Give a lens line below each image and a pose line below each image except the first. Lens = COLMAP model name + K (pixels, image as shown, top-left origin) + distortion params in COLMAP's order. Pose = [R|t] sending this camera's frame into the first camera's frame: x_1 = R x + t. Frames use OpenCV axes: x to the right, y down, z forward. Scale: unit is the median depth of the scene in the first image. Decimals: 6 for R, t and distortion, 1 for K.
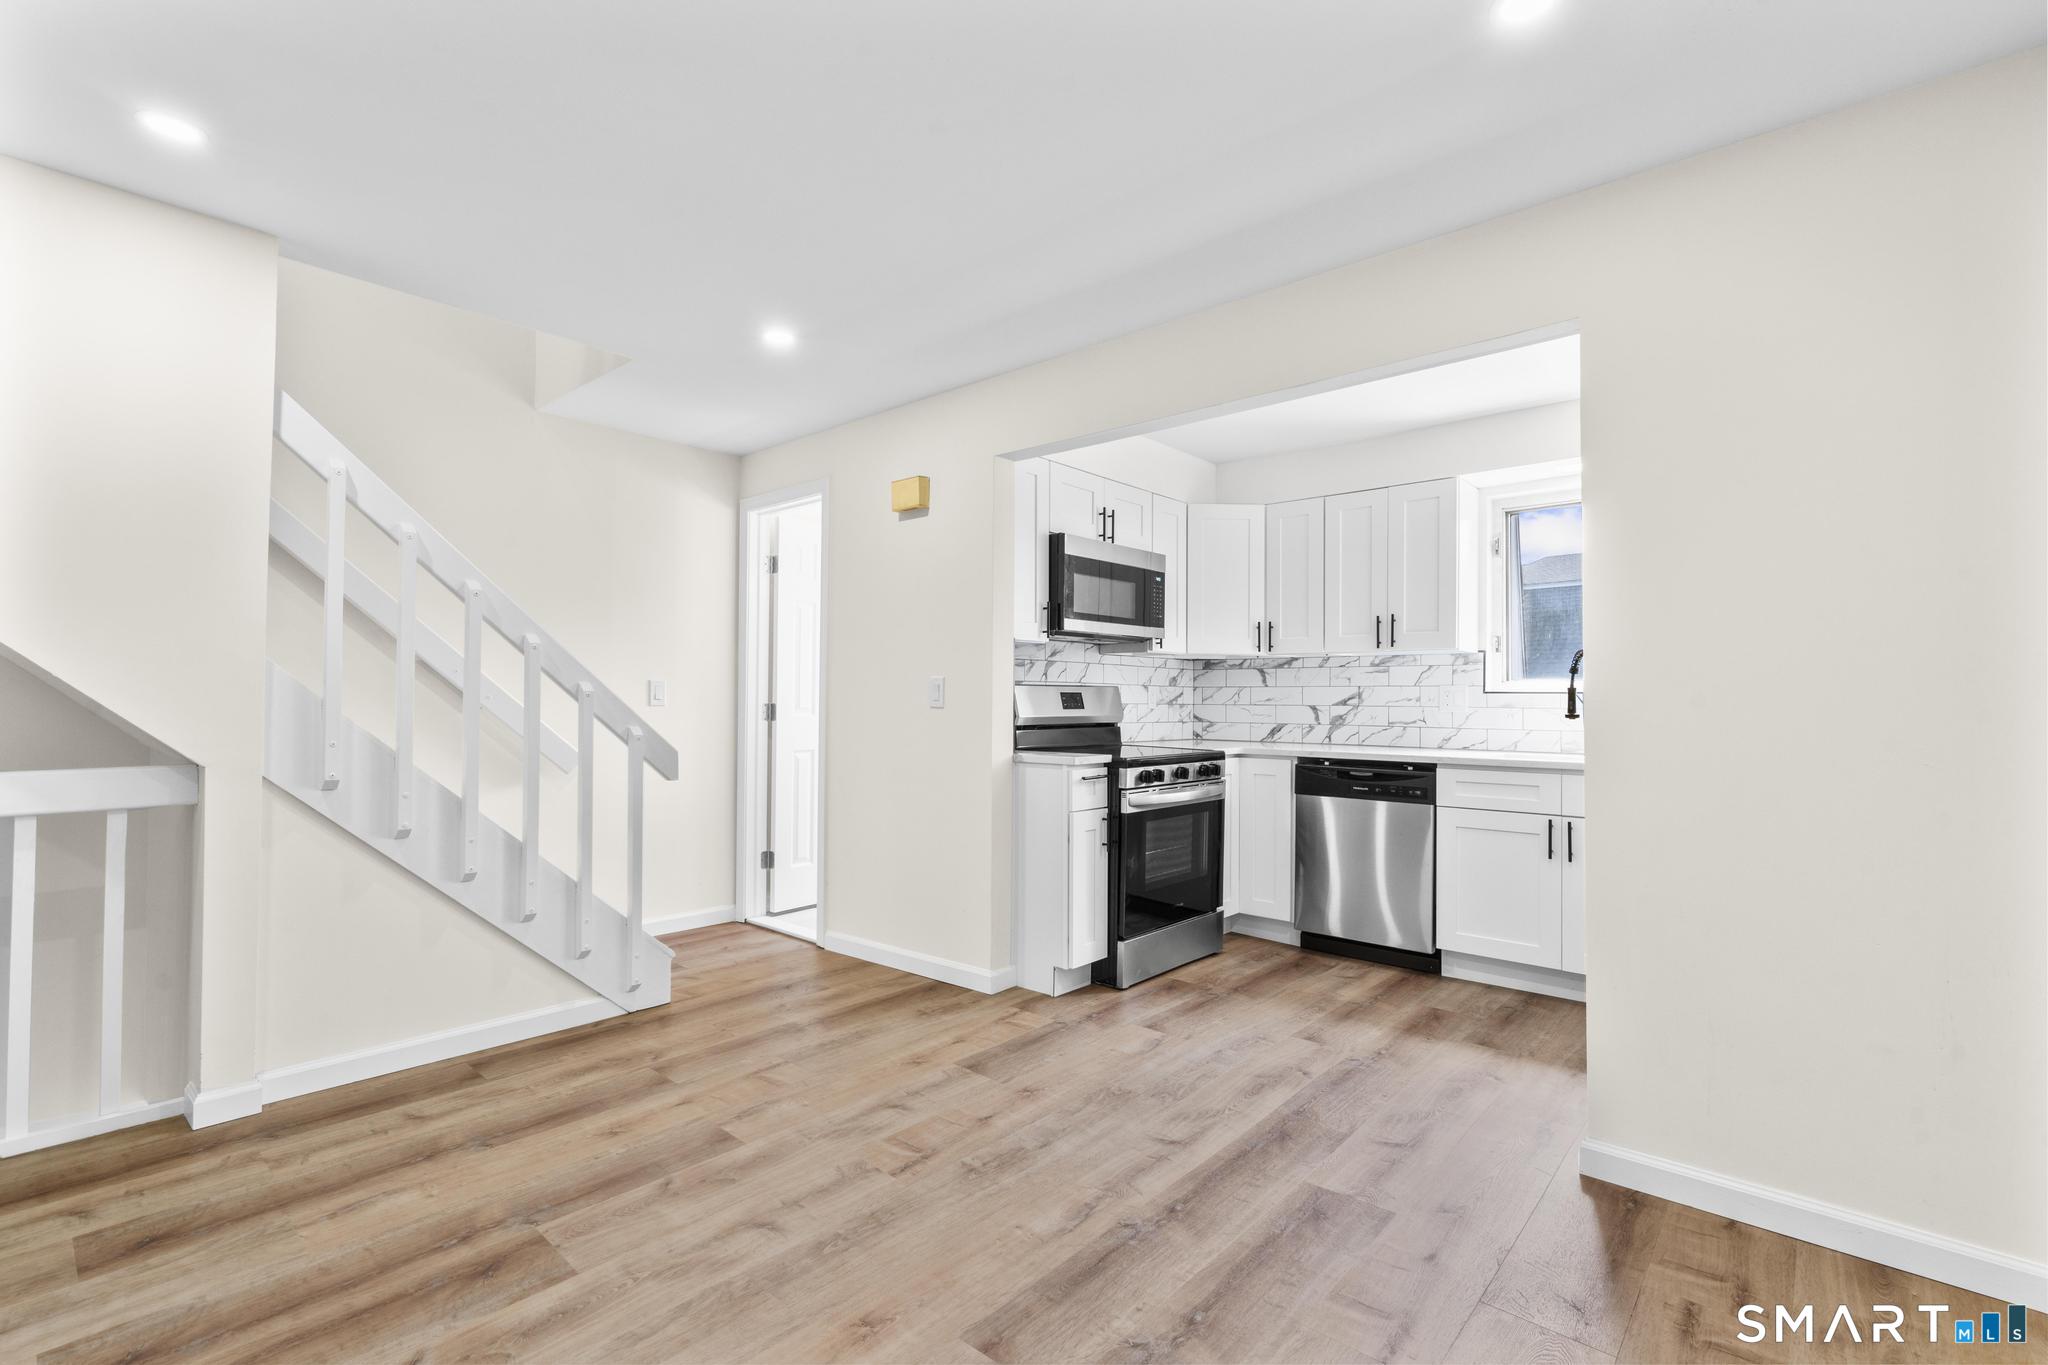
lens RADIAL K [[914.9, 0, 1023.0], [0, 914.9, 686.8], [0, 0, 1]] dist [-0.004538, 0.001792]
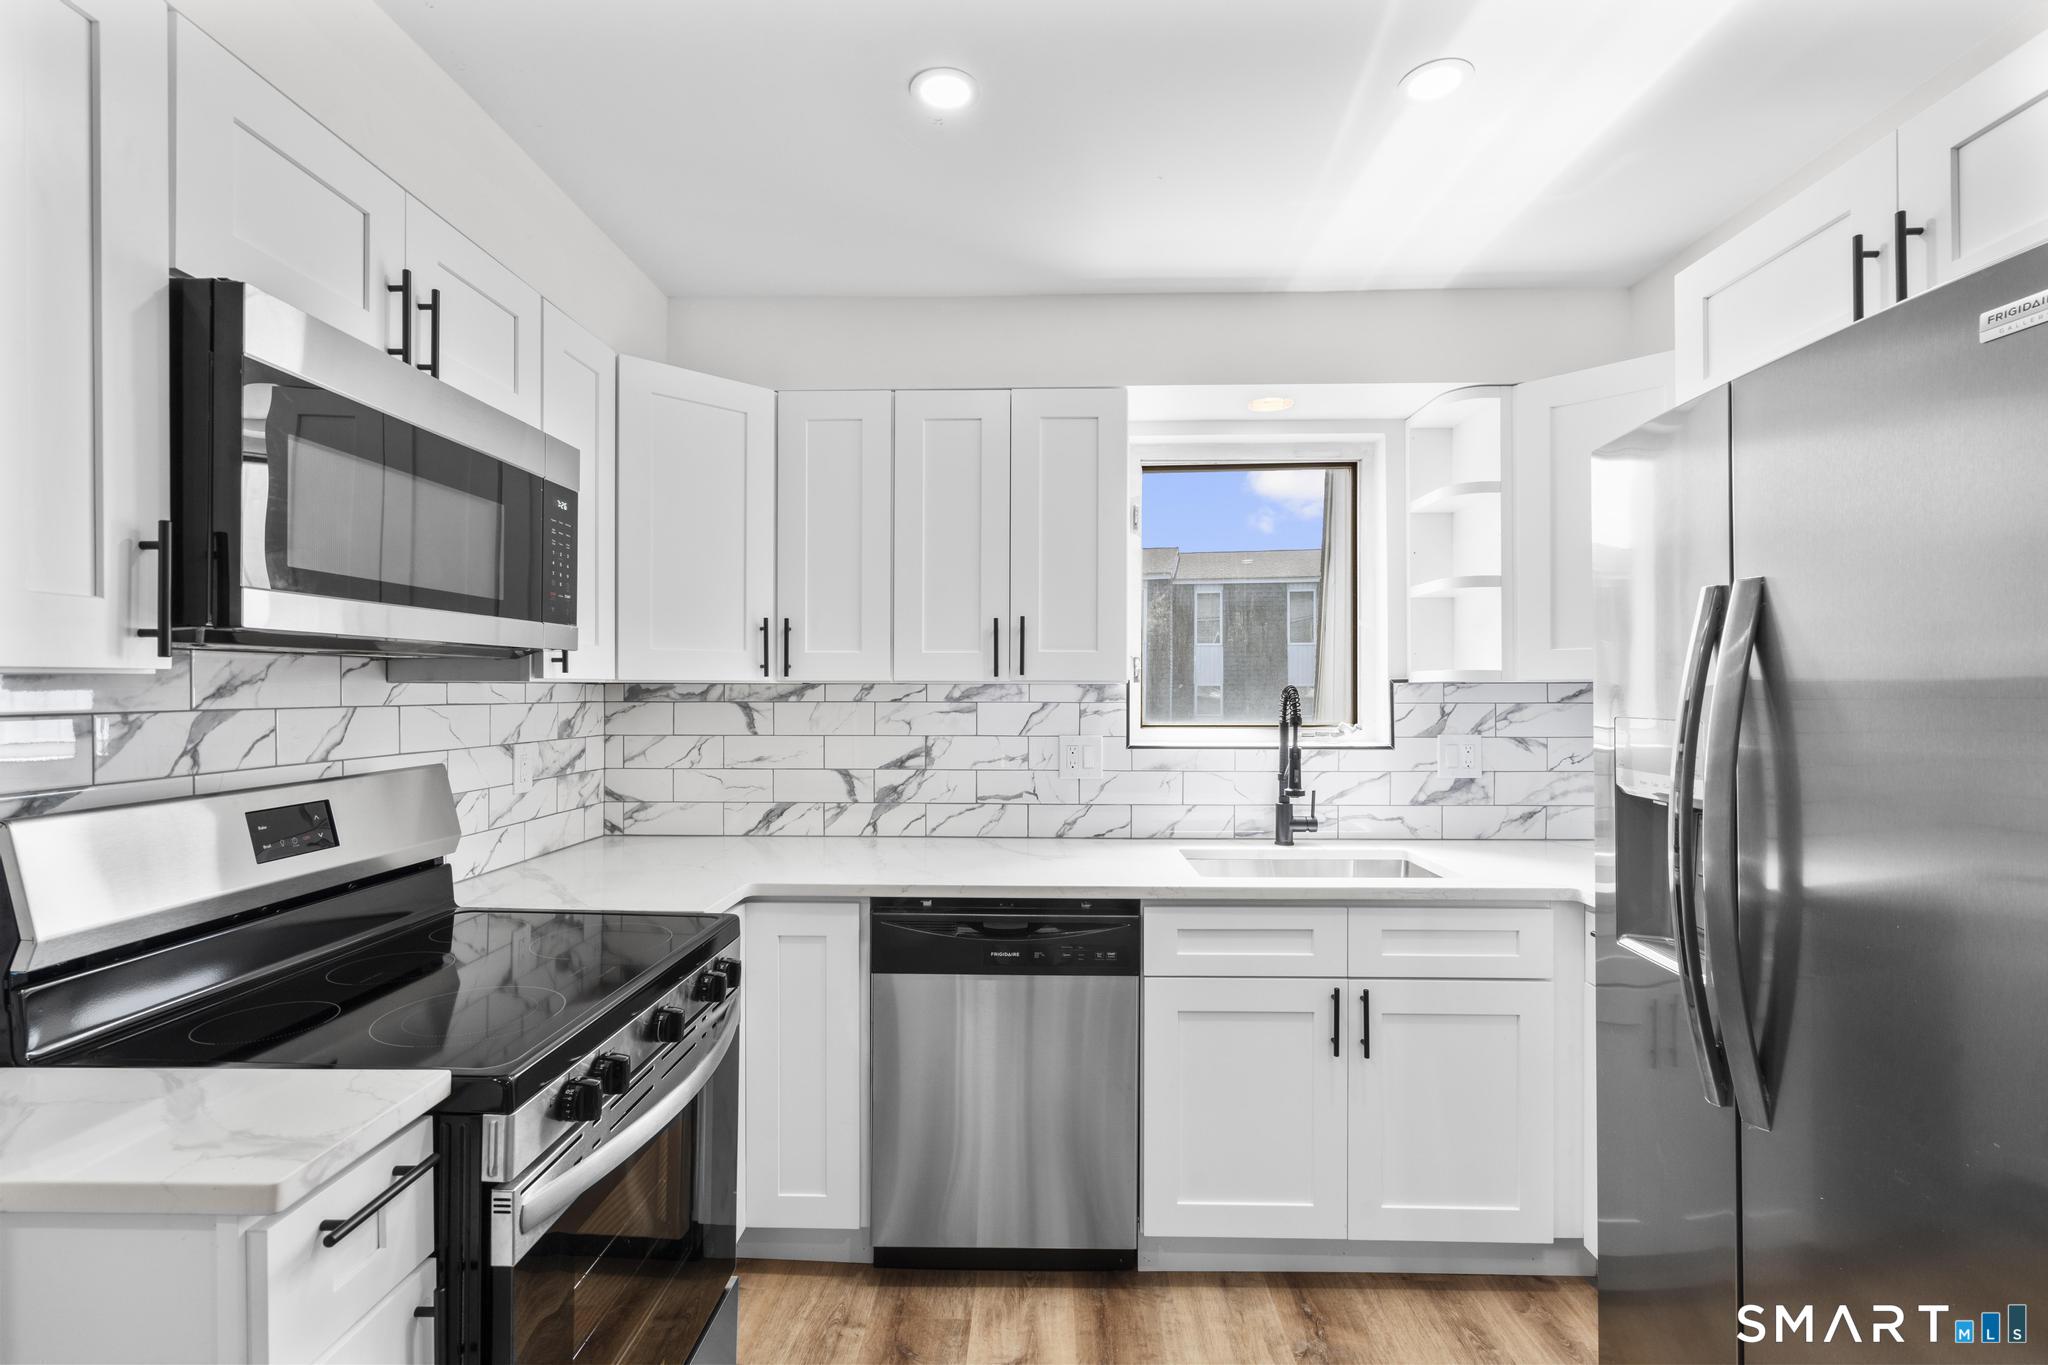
lens RADIAL K [[918.4, 0, 1028.9], [0, 918.4, 688.8], [0, 0, 1]] dist [-0.008515, 0.000167]
pose [[0.762072, -0.006369, 0.647462, 0.049364], [-0.005355, 0.999855, 0.016138, -0.051631], [-0.647471, -0.015766, 0.761927, 0.655196]]
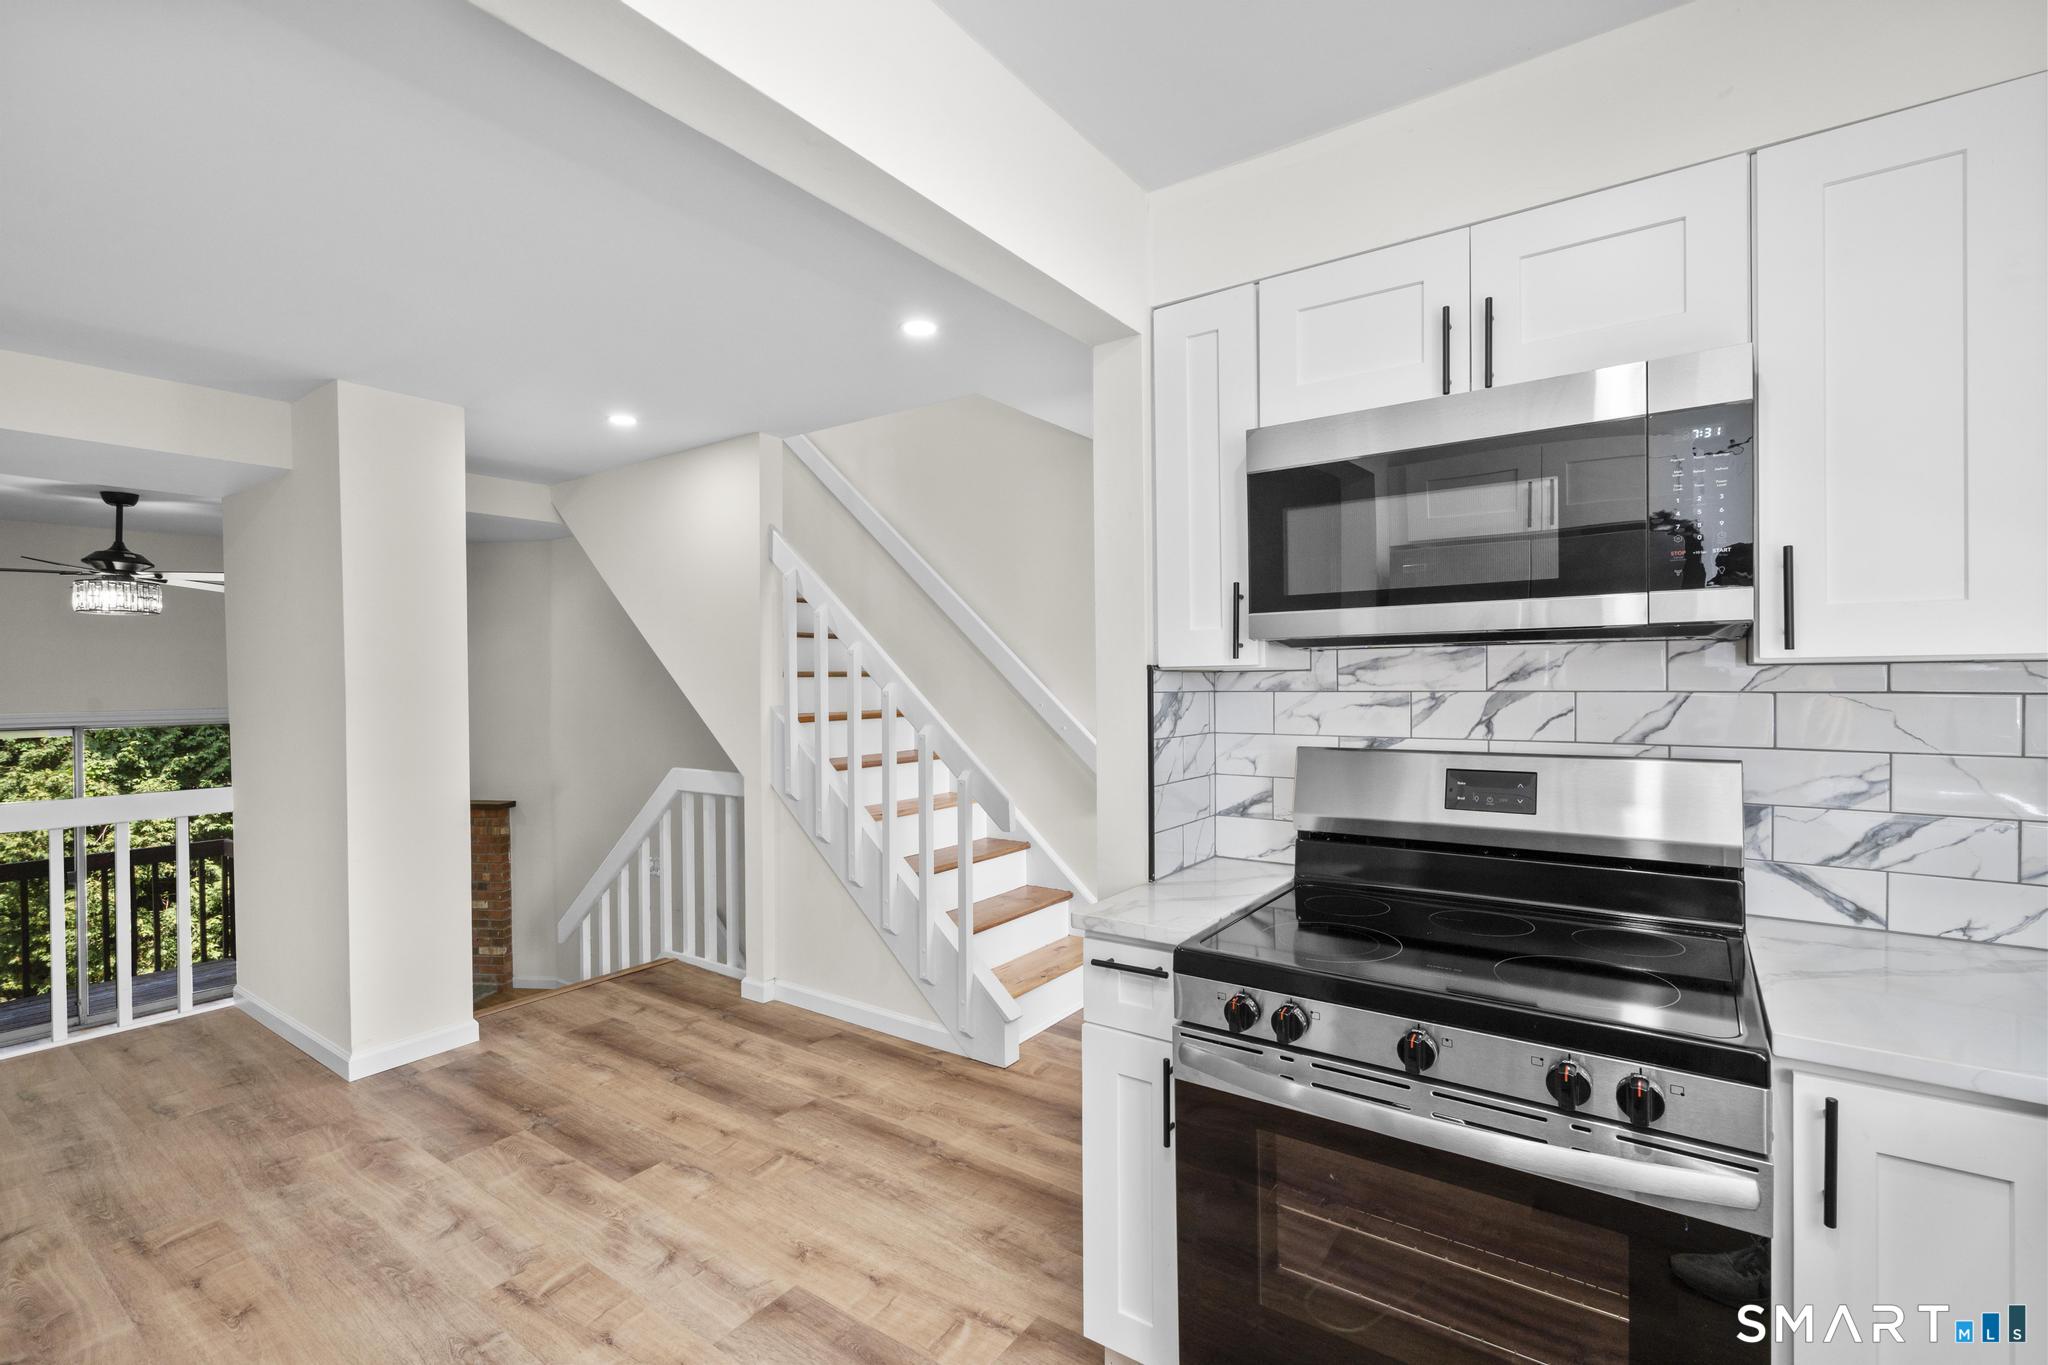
lens RADIAL K [[914.9, 0, 1023.0], [0, 914.9, 686.8], [0, 0, 1]] dist [-0.004538, 0.001792]
pose [[0.108886, 0.001126, -0.994054, 0.511625], [0.024726, 0.999687, 0.003840, -0.045084], [0.993747, -0.024997, 0.108825, 0.865958]]
